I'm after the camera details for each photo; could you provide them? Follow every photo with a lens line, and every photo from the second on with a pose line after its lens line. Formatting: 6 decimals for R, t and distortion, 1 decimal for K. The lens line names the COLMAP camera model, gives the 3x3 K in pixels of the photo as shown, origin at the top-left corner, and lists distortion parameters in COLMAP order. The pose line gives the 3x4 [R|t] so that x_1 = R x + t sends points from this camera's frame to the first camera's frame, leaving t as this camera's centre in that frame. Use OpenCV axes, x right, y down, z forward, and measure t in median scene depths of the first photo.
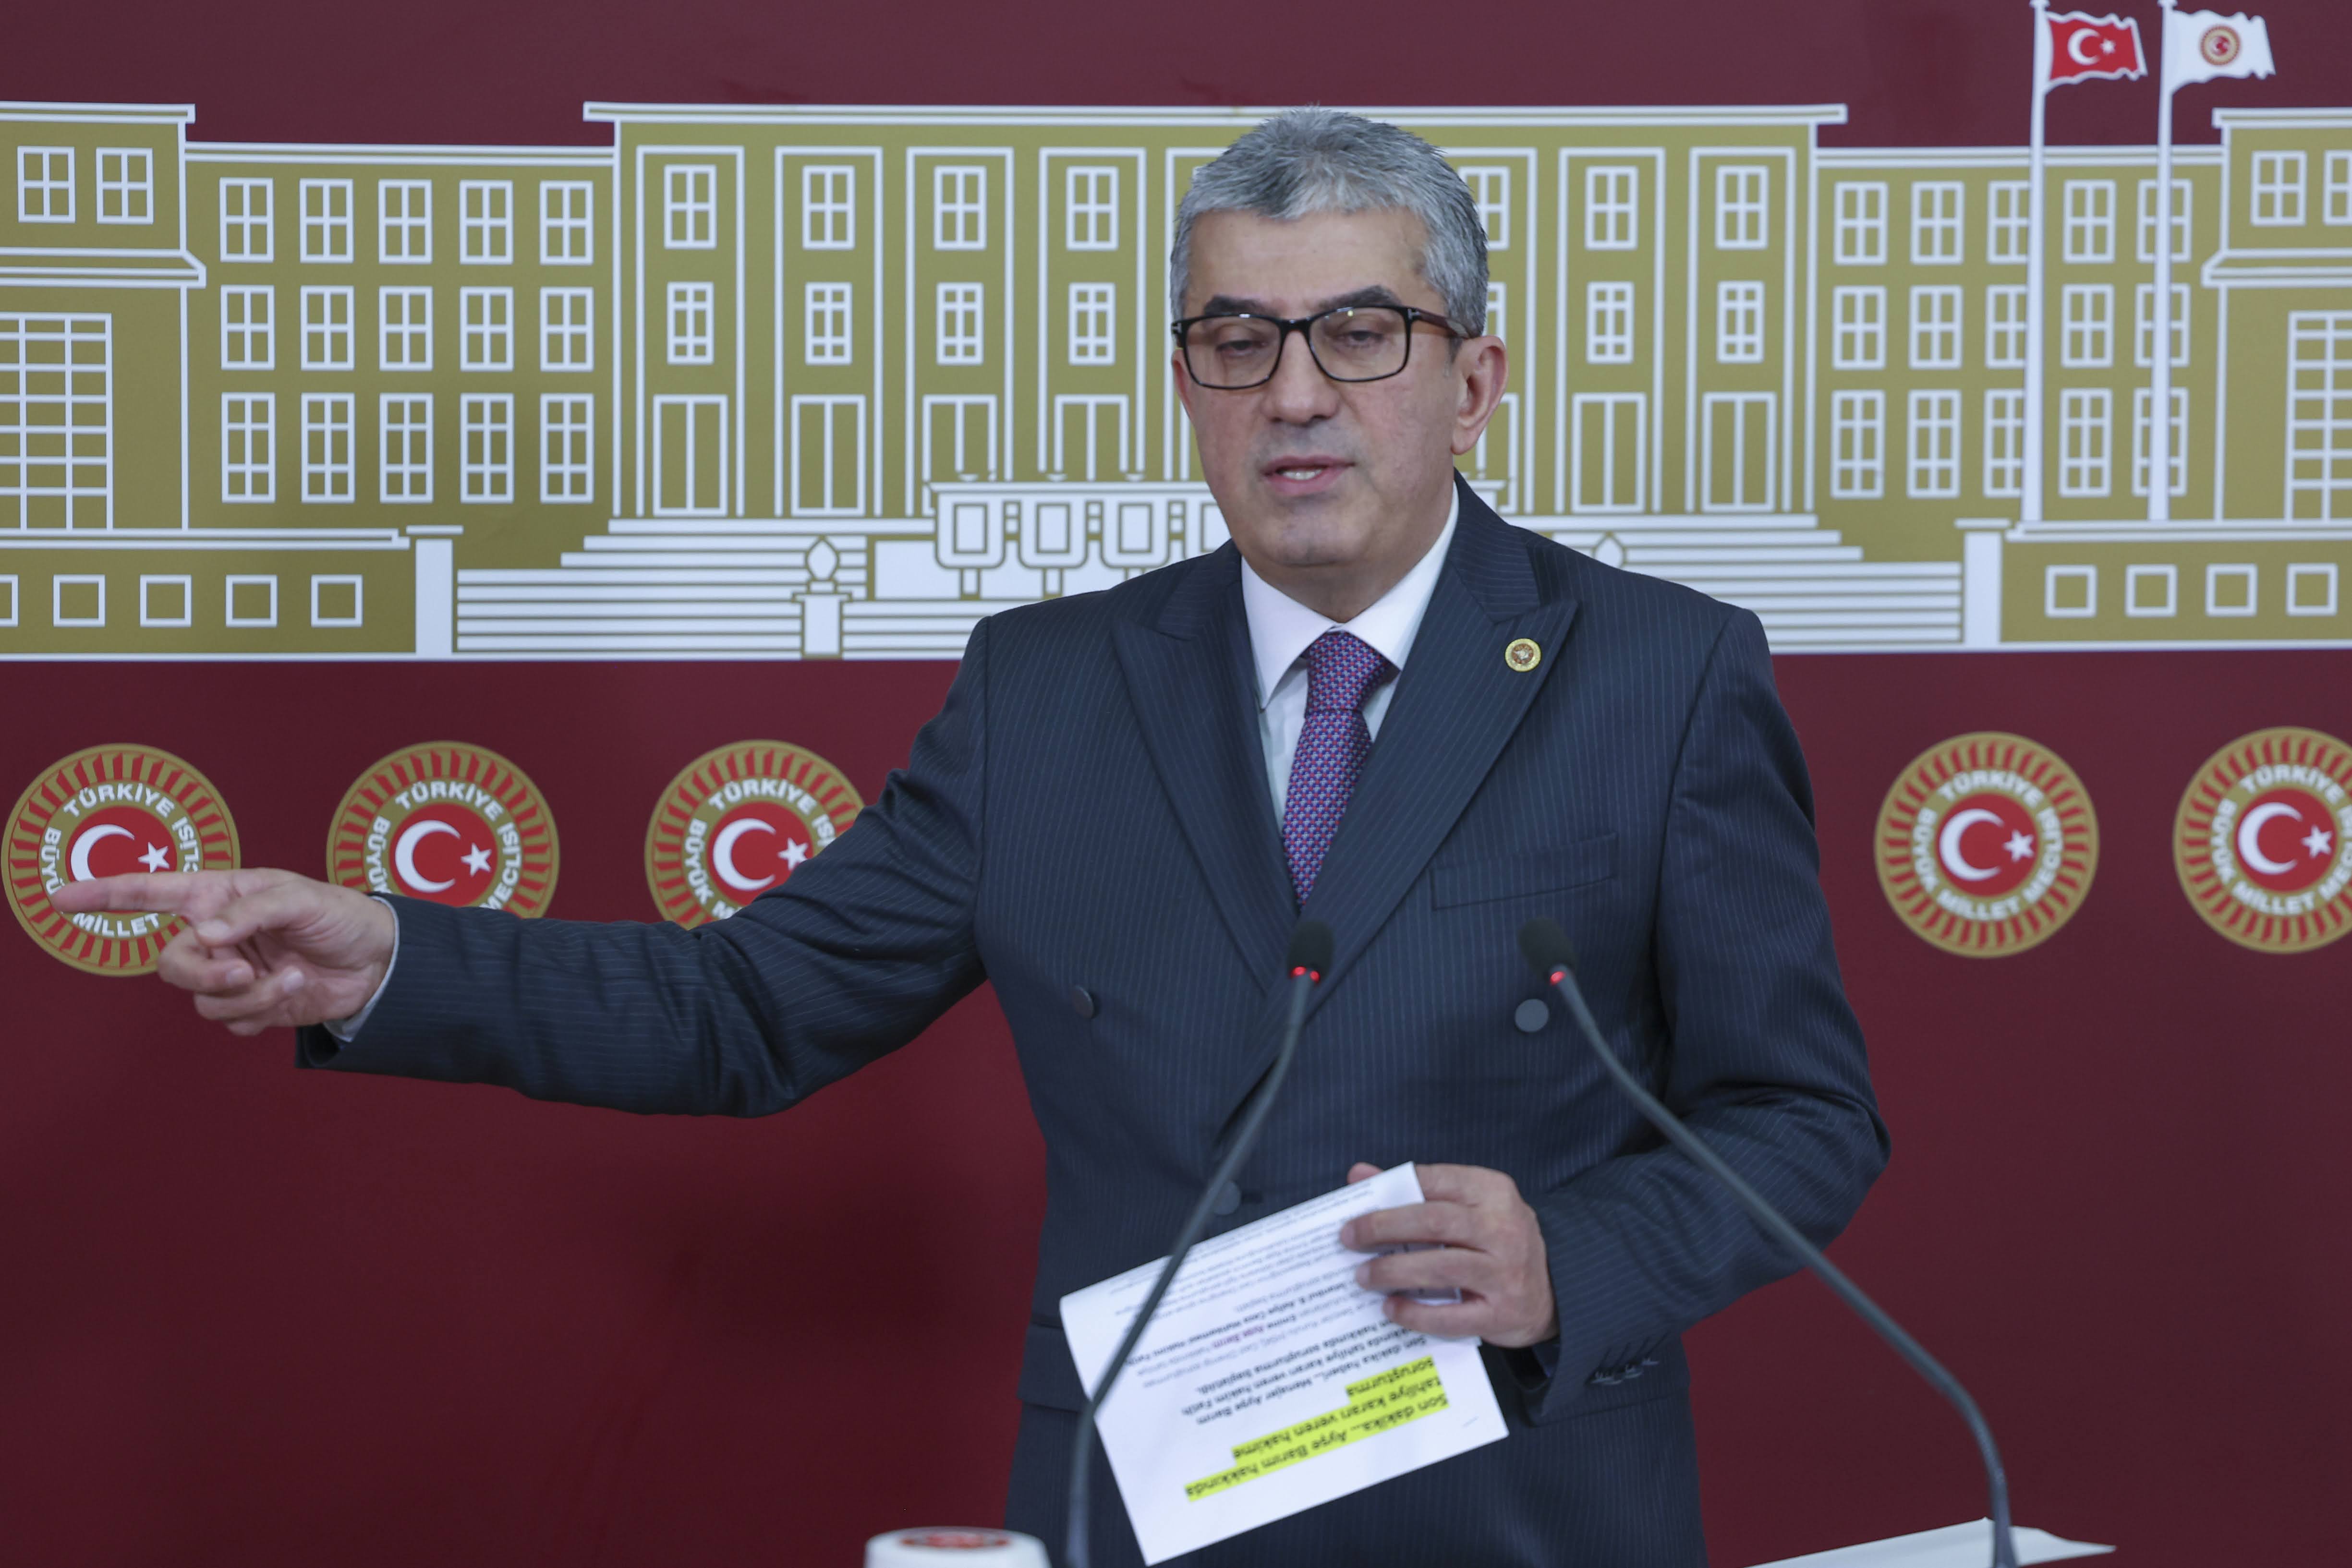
lens RADIAL K [[11275.0, 0, 1290.2], [0, 11275.0, 832.6], [0, 0, 1]] dist [0.877358, 11.577352]
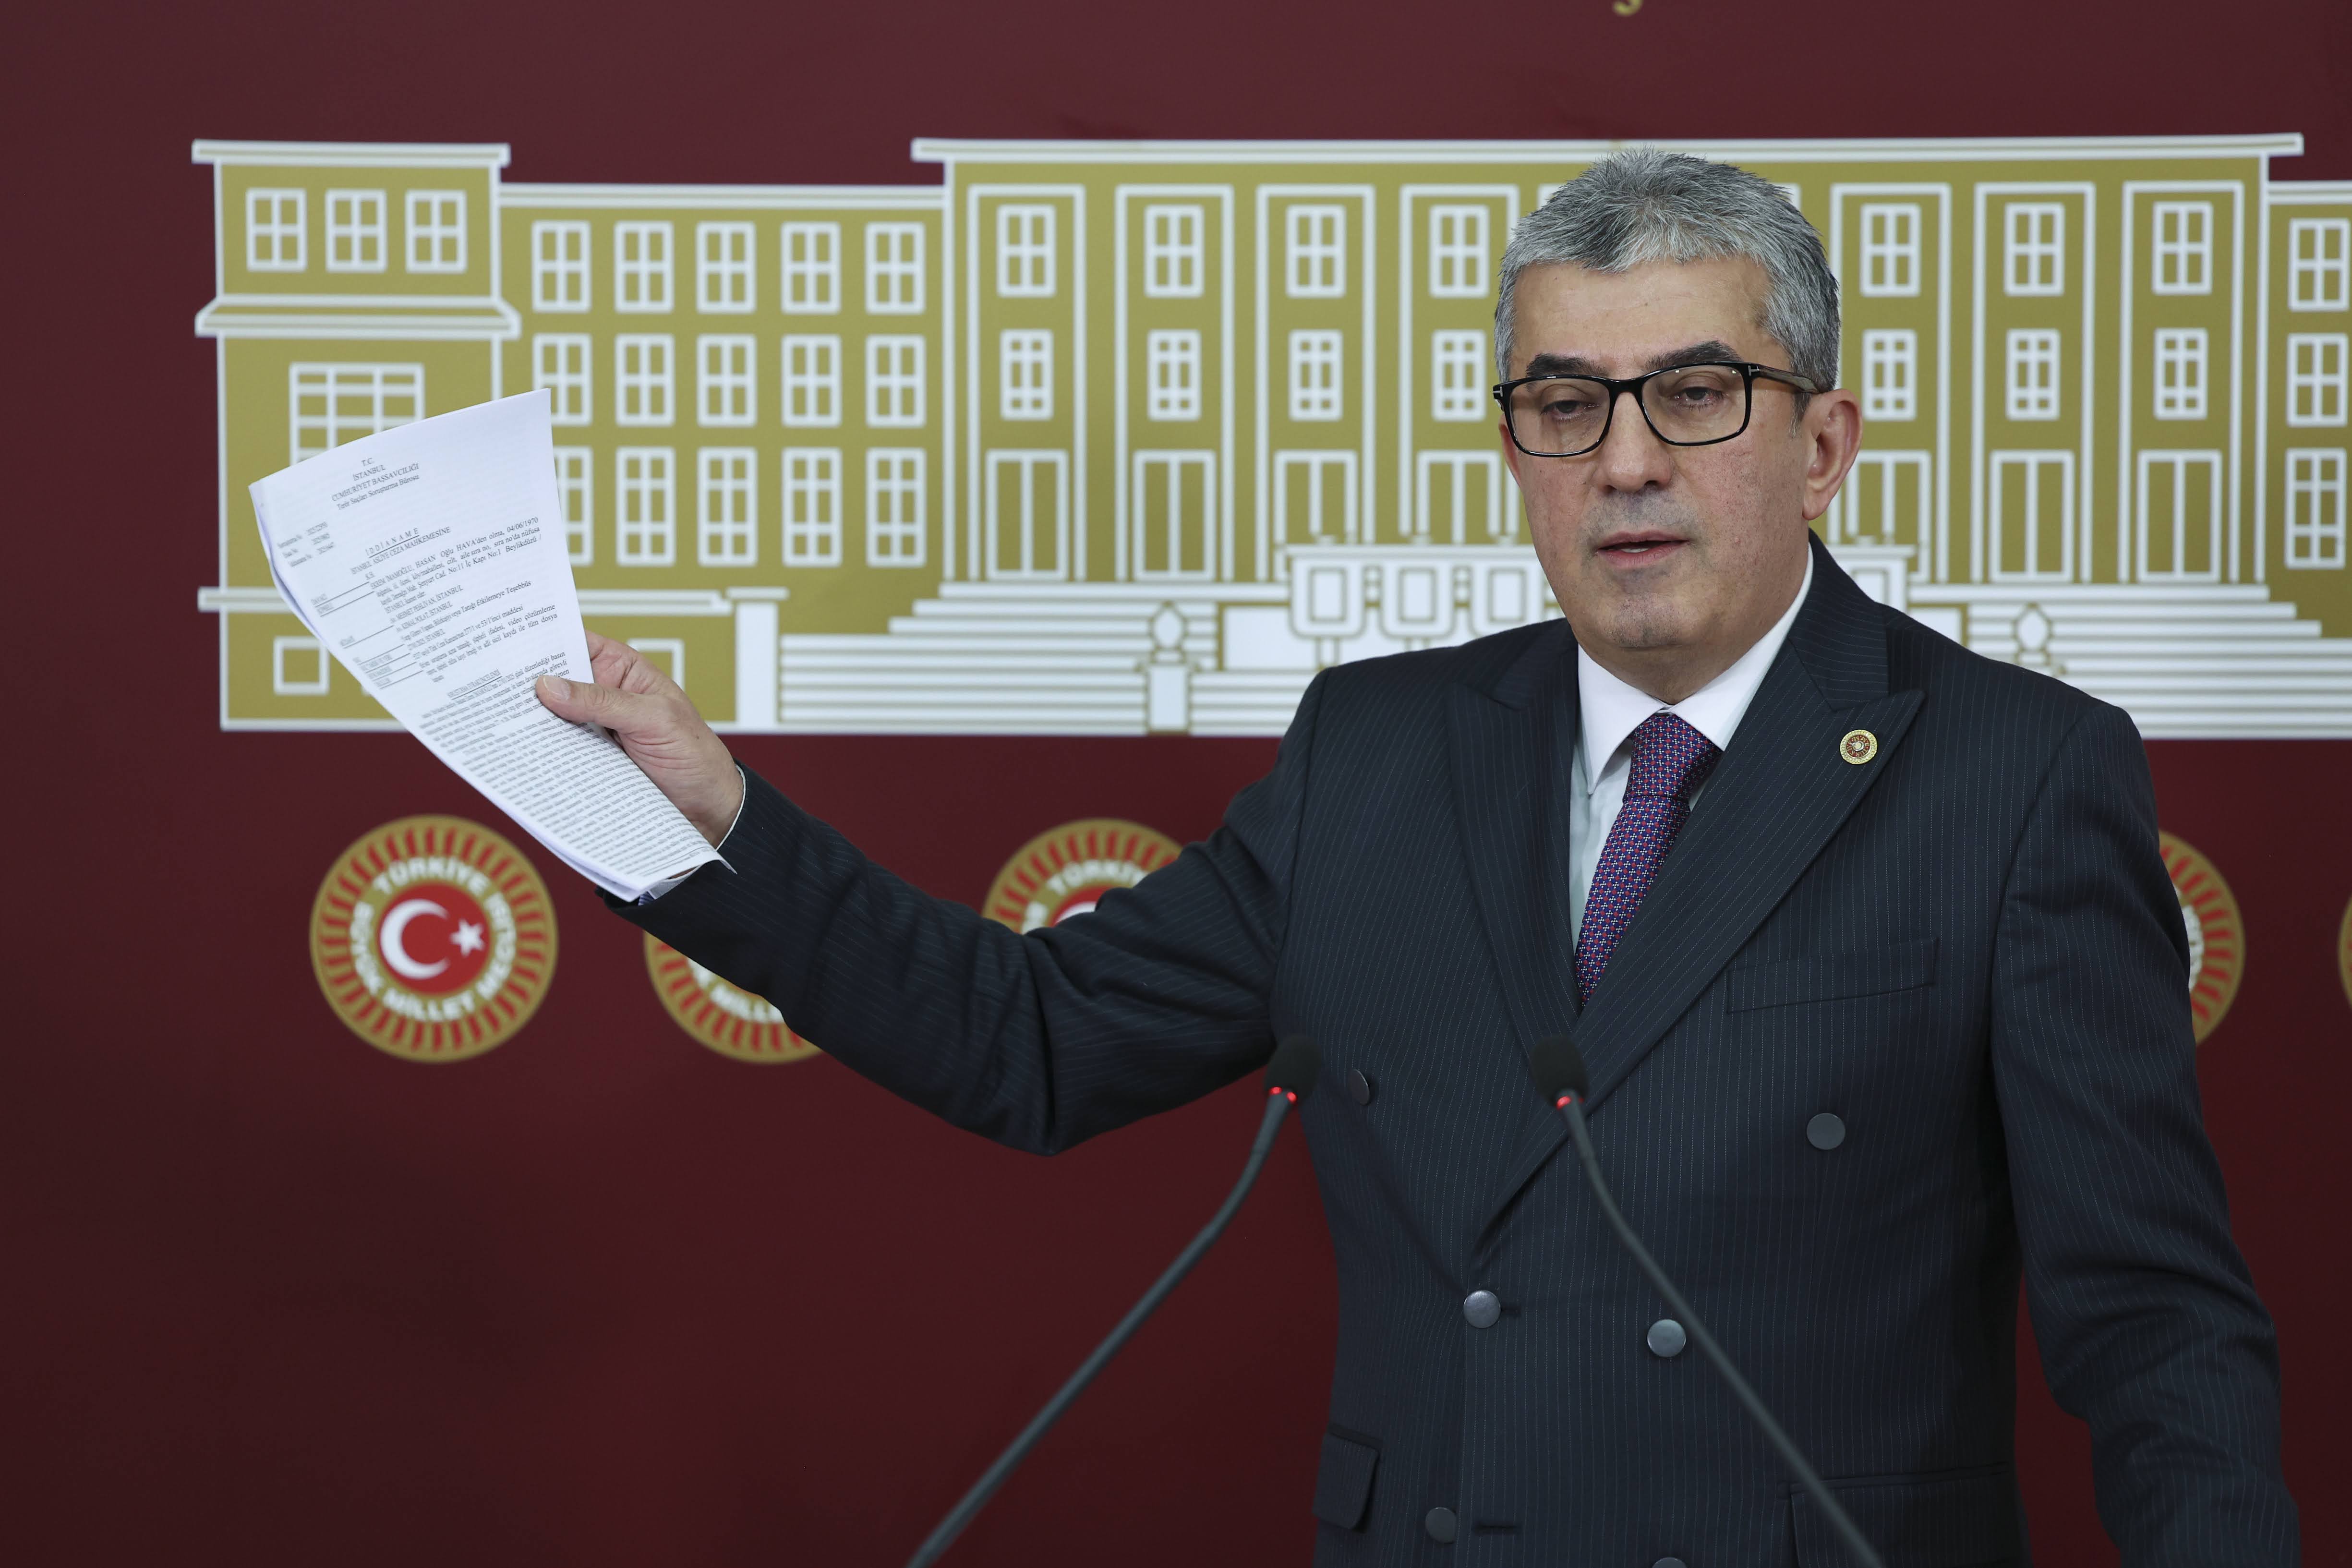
lens RADIAL K [[12021.9, 0, 1169.4], [0, 12021.9, 819.5], [0, 0, 1]] dist [0.975802, 15.126493]
pose [[0.973874, 0.012063, -0.226767, 0.185709], [-0.013918, 0.999881, -0.006586, -0.001743], [0.226661, 0.009570, 0.973927, 0.031678]]
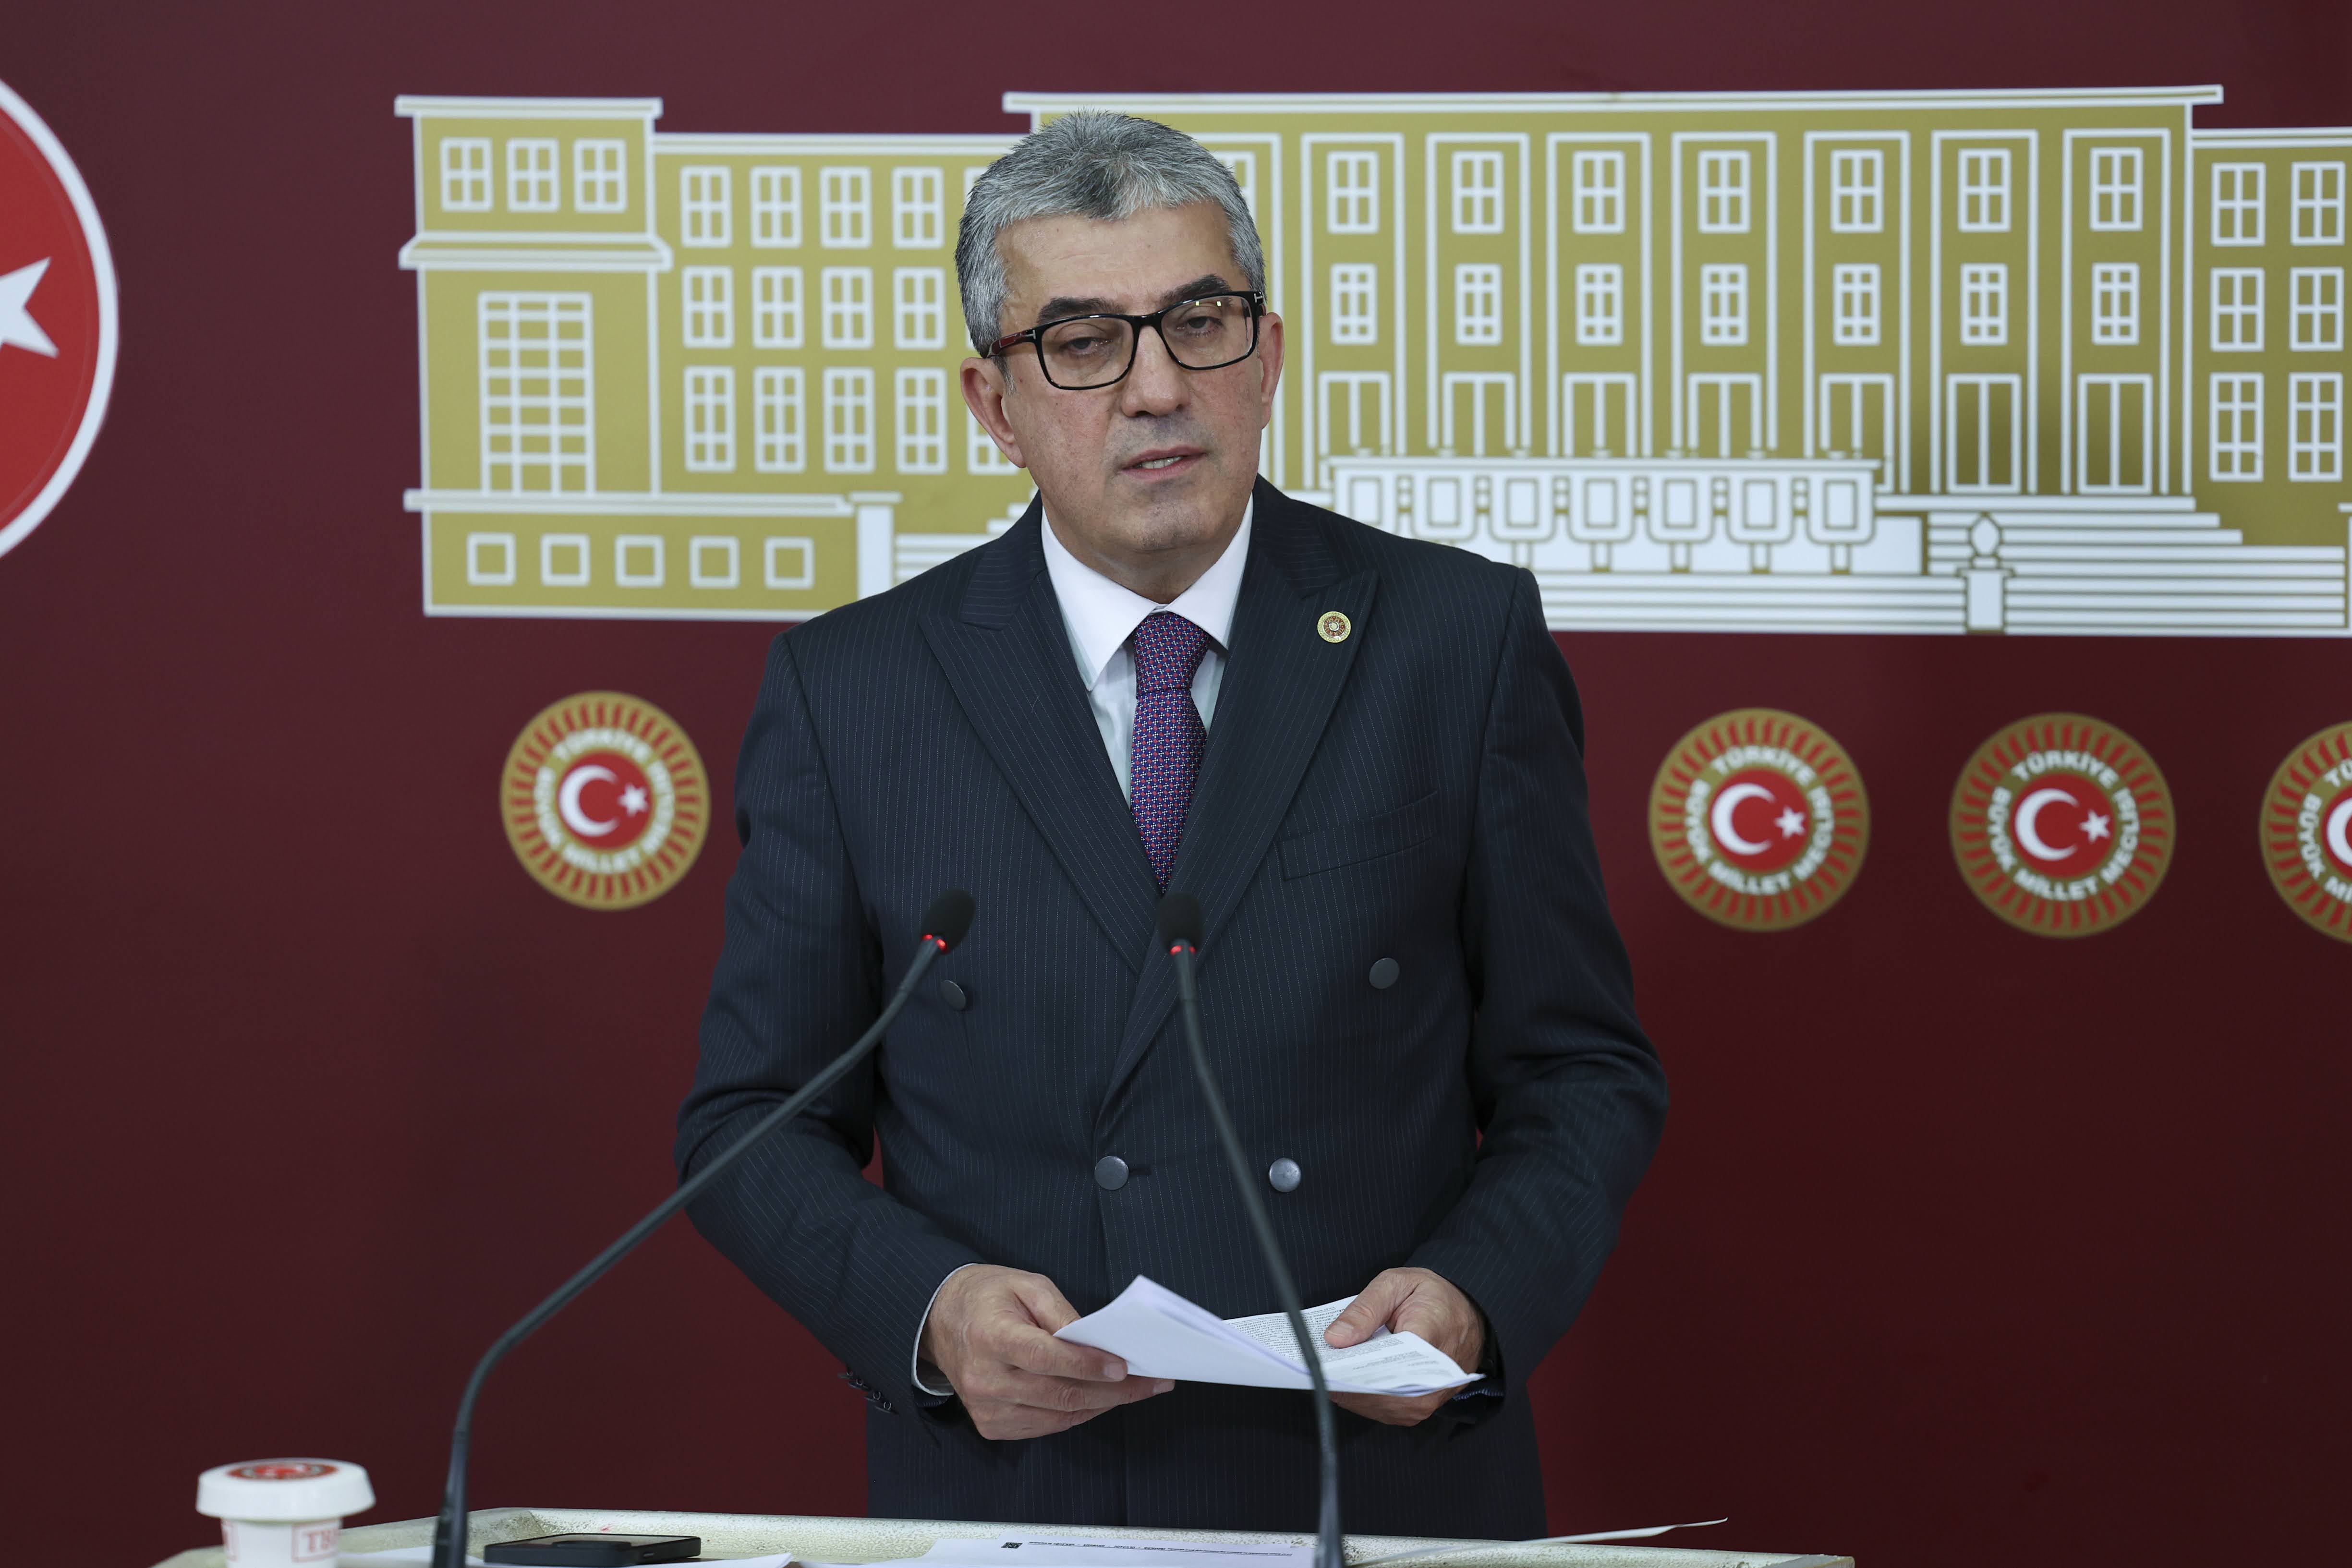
lens RADIAL K [[11168.1, 0, 1176.0], [0, 11168.1, 784.0], [0, 0, 1]] dist [1.036410, 8.573080]
pose [[0.903842, 0.023625, -0.427213, 0.398994], [-0.024764, 0.999689, 0.002890, -0.003558], [0.427149, 0.007967, 0.904146, 0.064207]]
